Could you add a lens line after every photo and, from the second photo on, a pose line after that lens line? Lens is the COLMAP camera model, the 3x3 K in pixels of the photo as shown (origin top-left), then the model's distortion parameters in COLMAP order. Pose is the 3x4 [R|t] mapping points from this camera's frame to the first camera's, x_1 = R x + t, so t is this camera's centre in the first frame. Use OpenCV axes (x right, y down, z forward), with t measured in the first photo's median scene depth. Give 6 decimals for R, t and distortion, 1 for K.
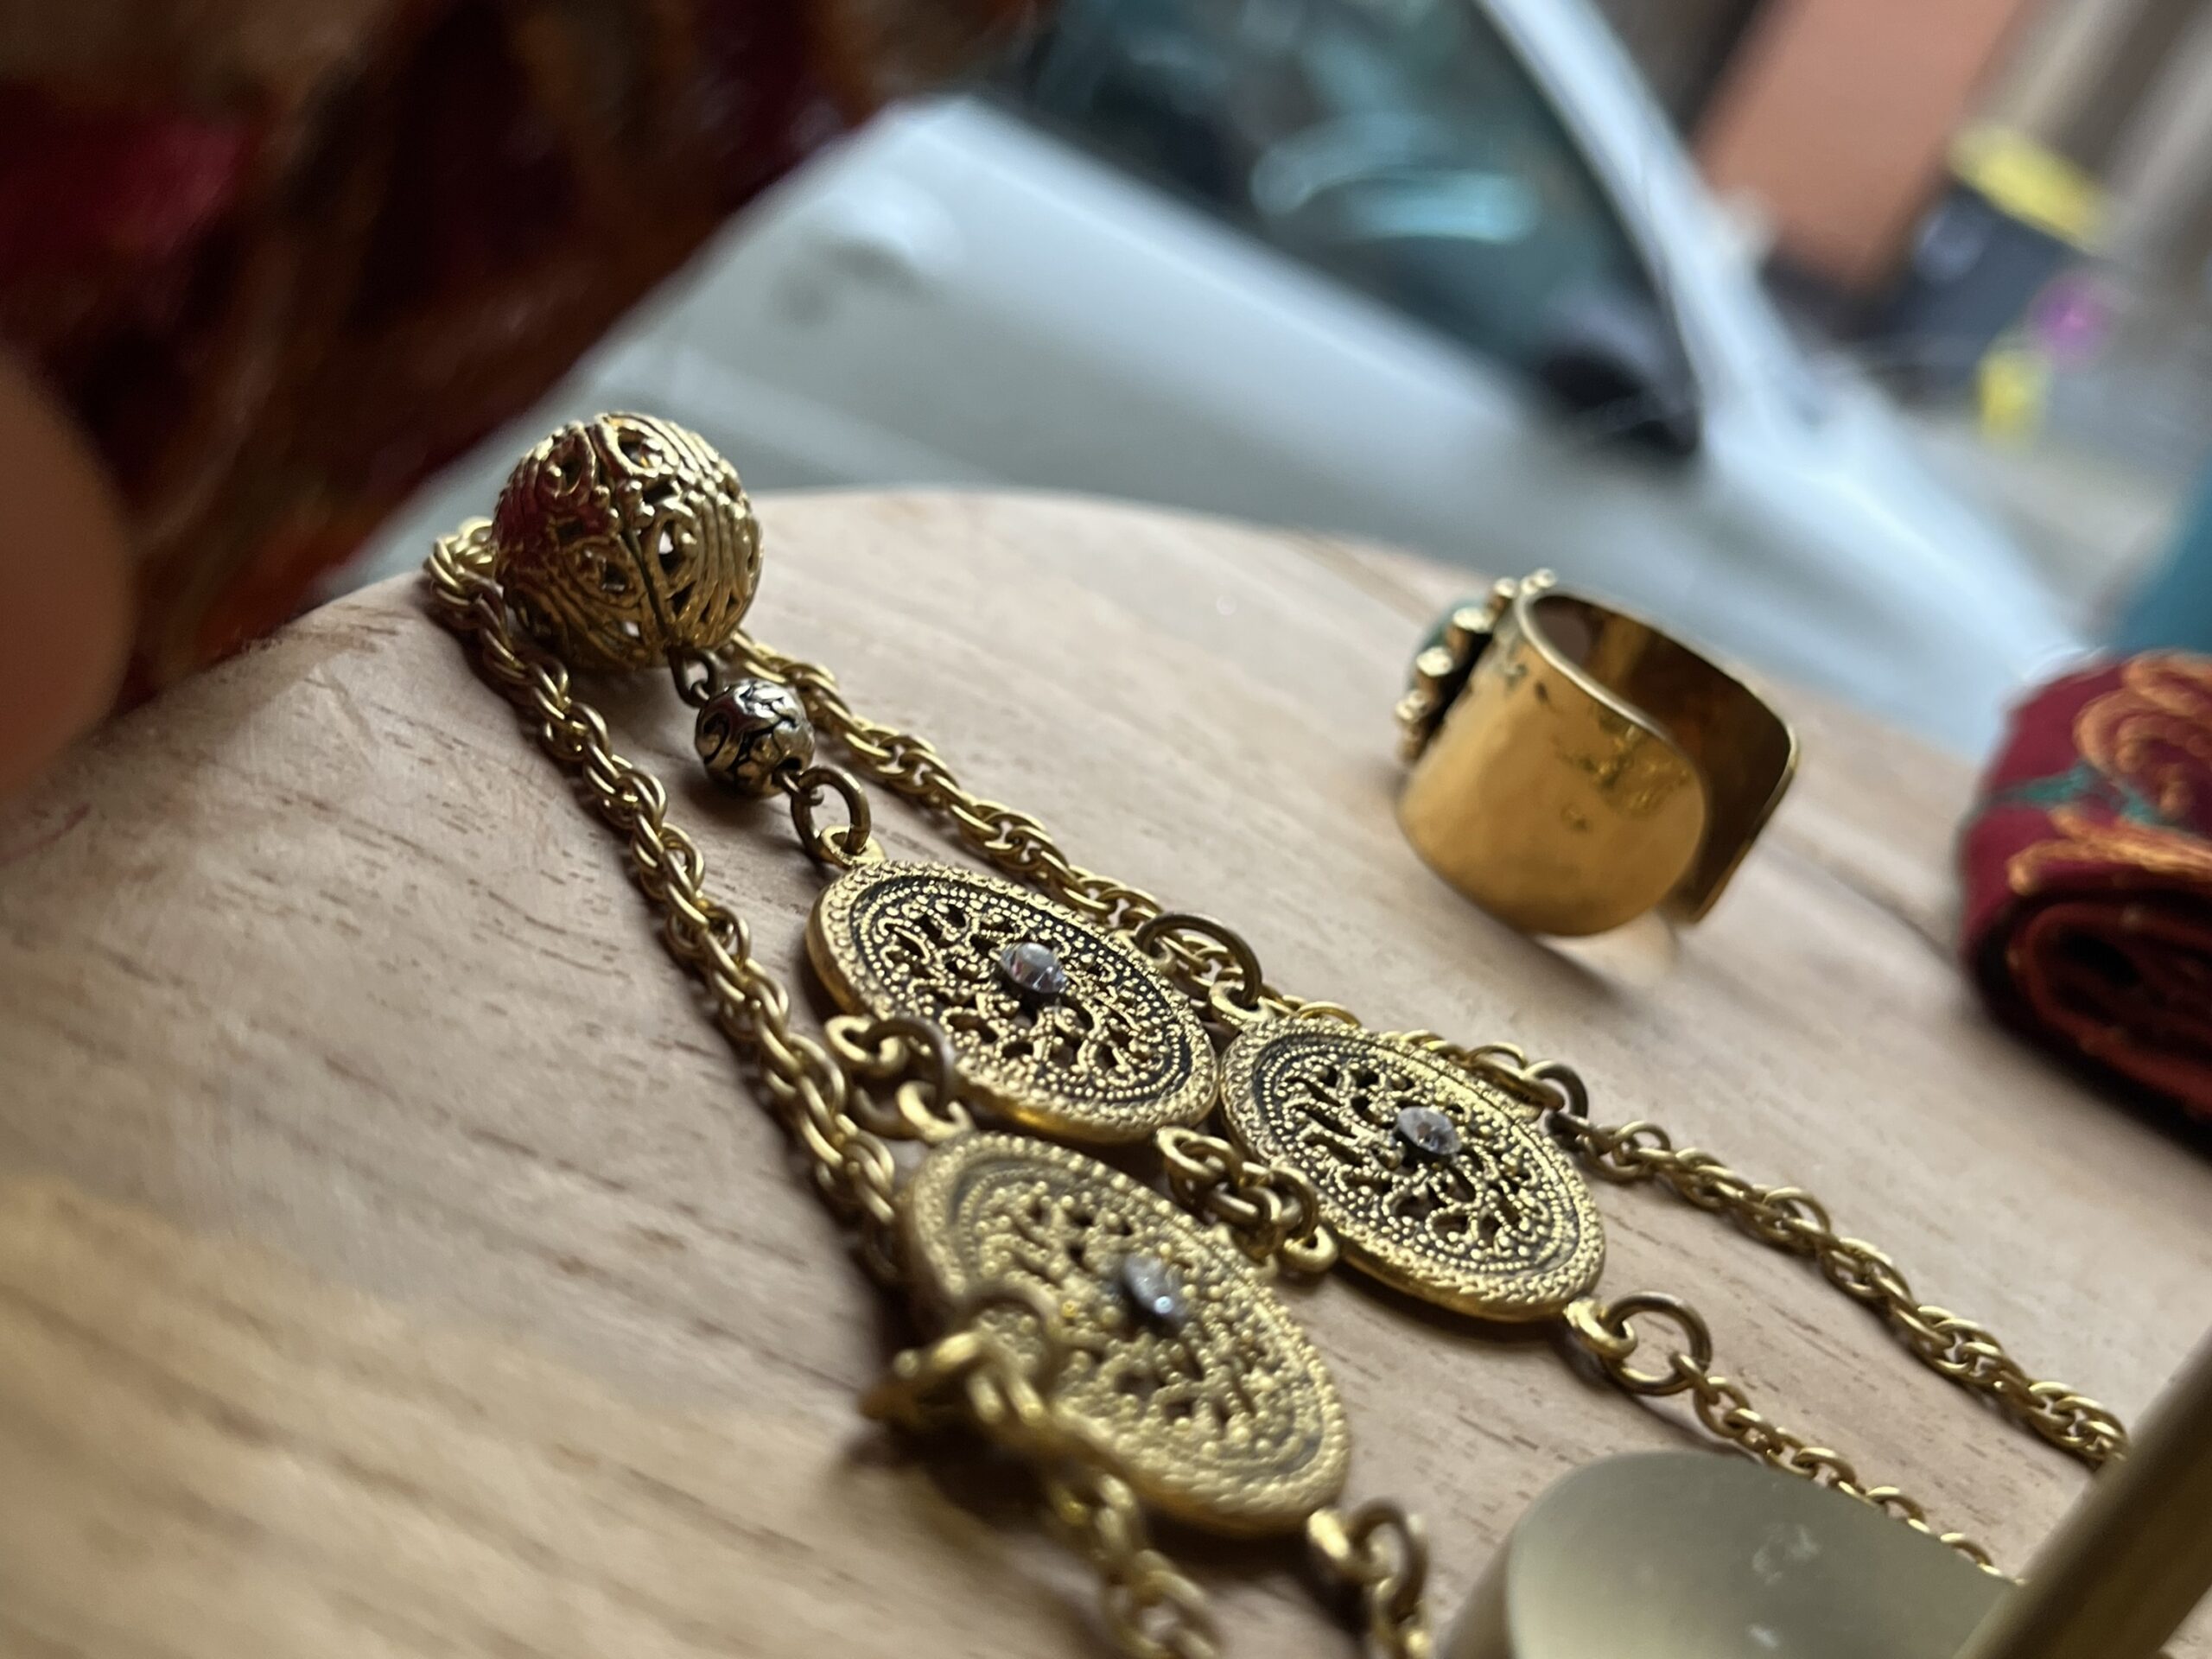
lens RADIAL K [[2590.6, 0, 1106.0], [0, 2590.6, 829.5], [0, 0, 1]] dist [0.172052, -0.965728]
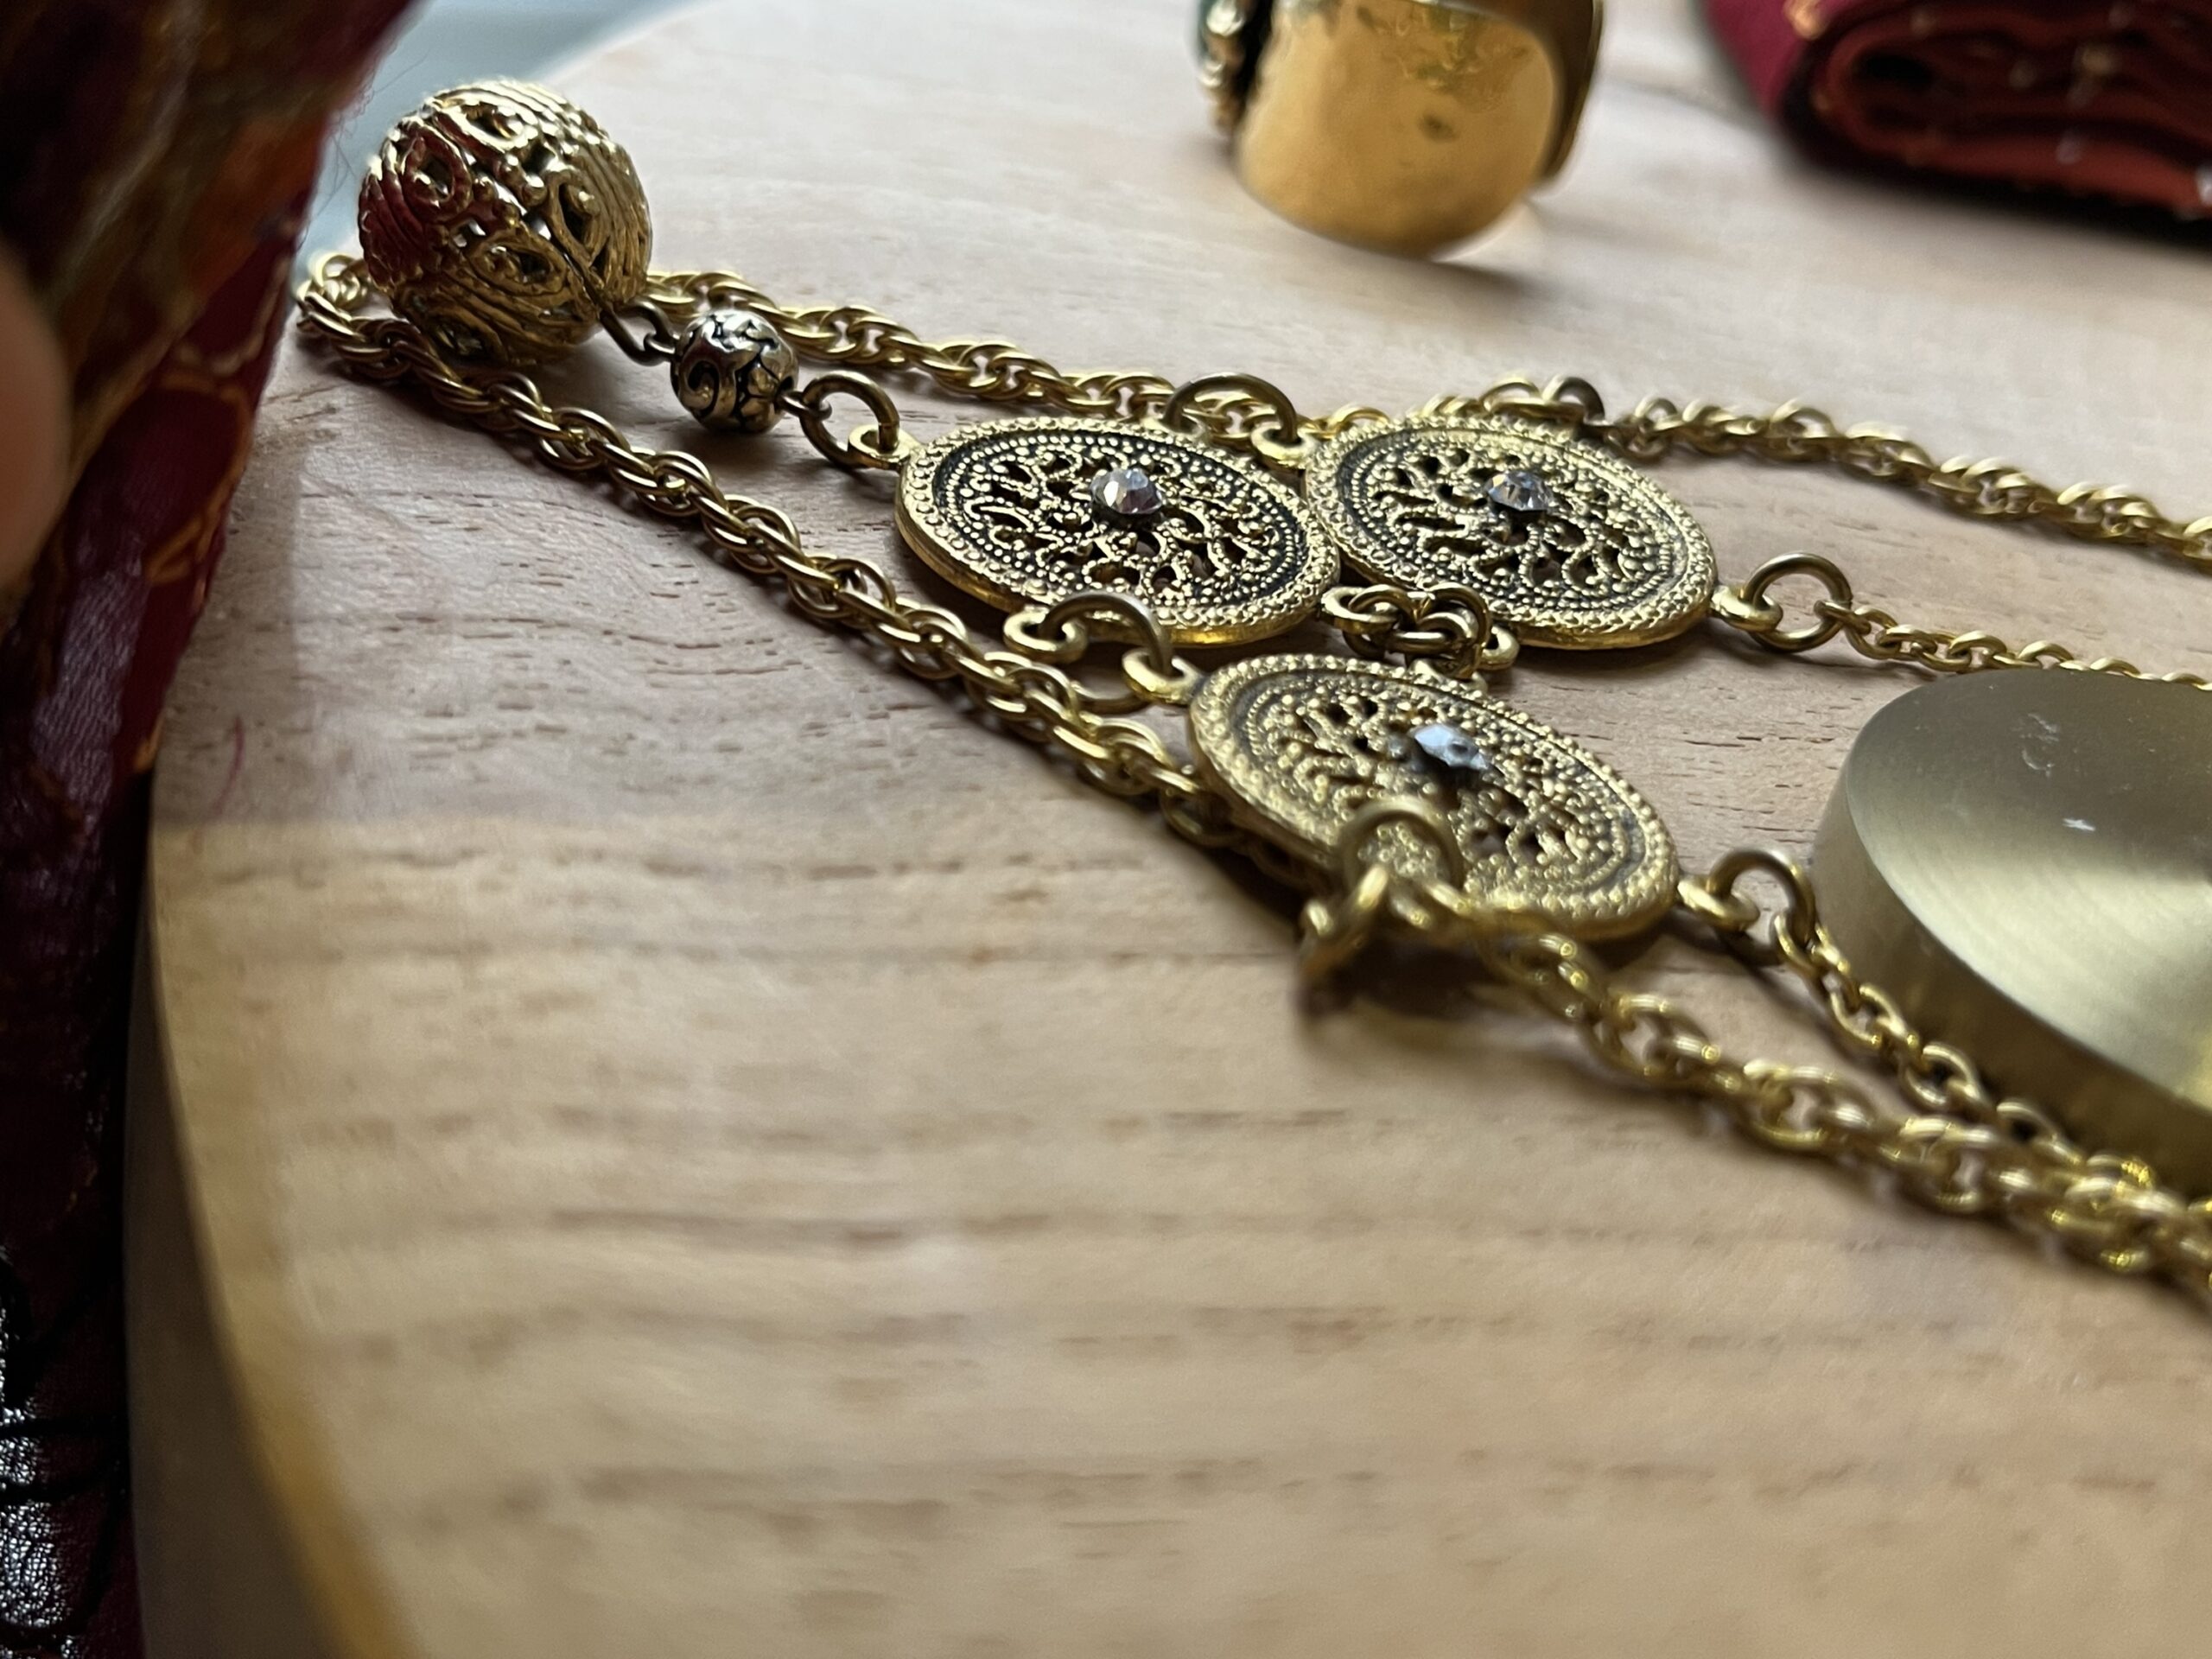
lens RADIAL K [[2590.6, 0, 1106.0], [0, 2590.6, 829.5], [0, 0, 1]] dist [0.172052, -0.965728]
pose [[0.916028, -0.389153, 0.097227, -0.177538], [0.353575, 0.897843, 0.262417, -0.091808], [-0.189415, -0.206004, 0.960044, 0.027055]]
